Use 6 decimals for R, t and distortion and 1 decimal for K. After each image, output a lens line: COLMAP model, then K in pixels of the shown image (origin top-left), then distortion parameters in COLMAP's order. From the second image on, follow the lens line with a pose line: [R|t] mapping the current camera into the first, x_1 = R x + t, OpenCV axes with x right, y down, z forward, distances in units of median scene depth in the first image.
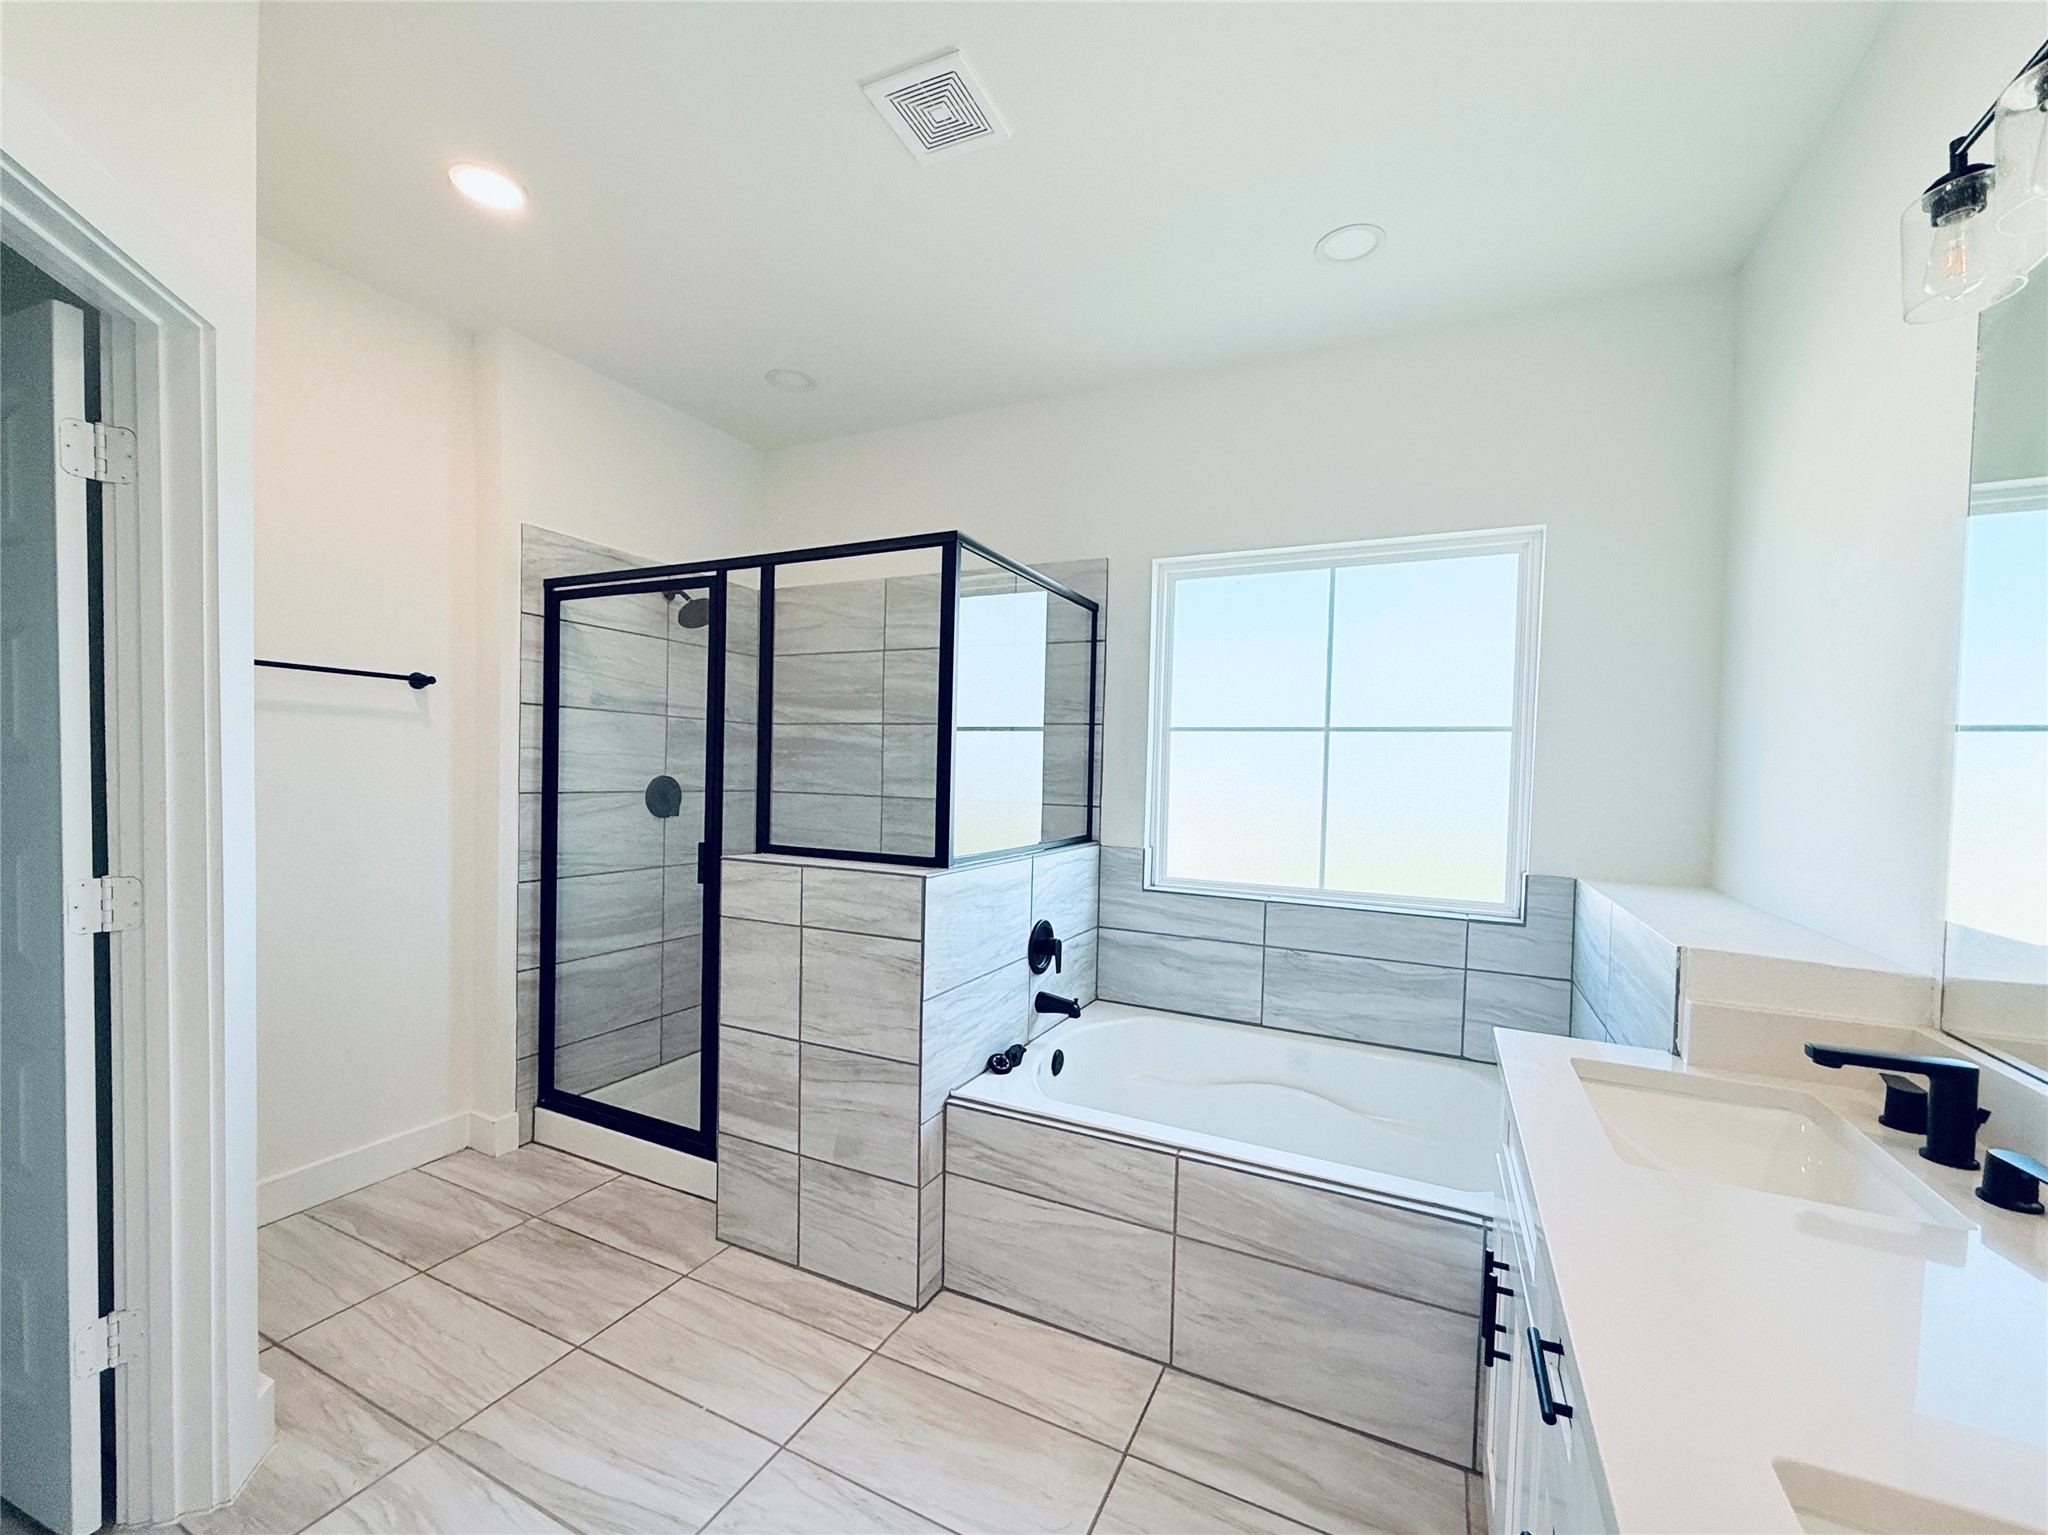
lens RADIAL K [[814.8, 0, 1023.4], [0, 814.8, 772.1], [0, 0, 1]] dist [-0.002231, 0.000680]
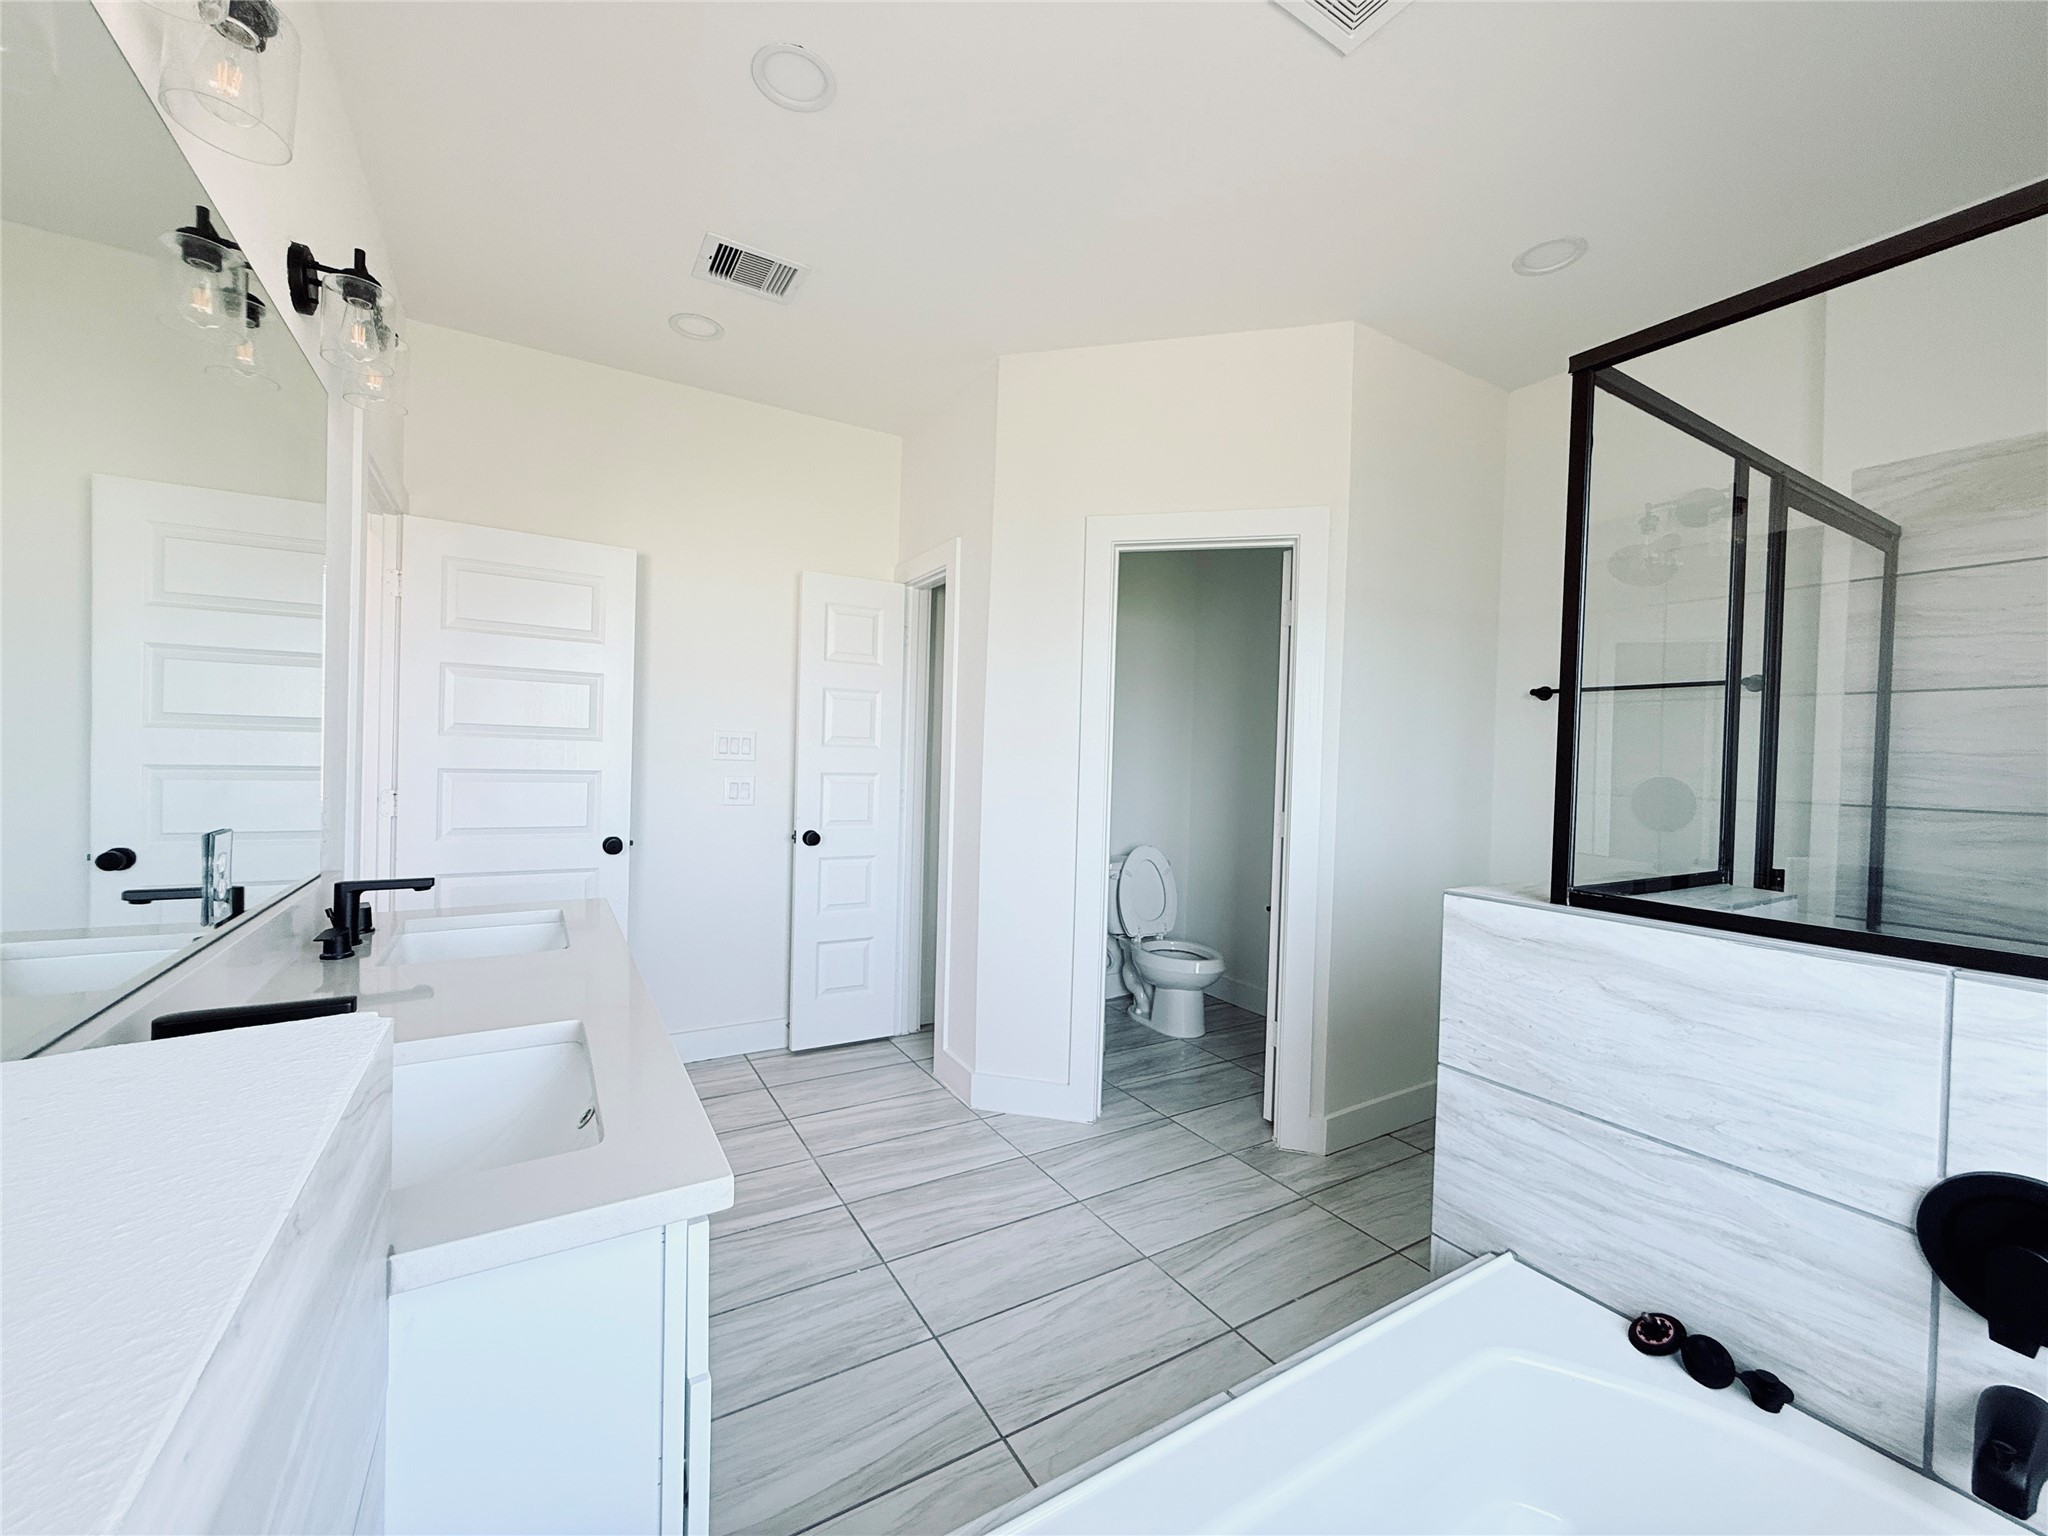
lens RADIAL K [[814.8, 0, 1023.4], [0, 814.8, 772.6], [0, 0, 1]] dist [-0.002231, 0.000680]
pose [[-0.523376, -0.023167, -0.851787, 0.653796], [-0.042605, 0.999092, -0.000995, 0.036069], [0.851036, 0.035769, -0.523888, 0.989683]]
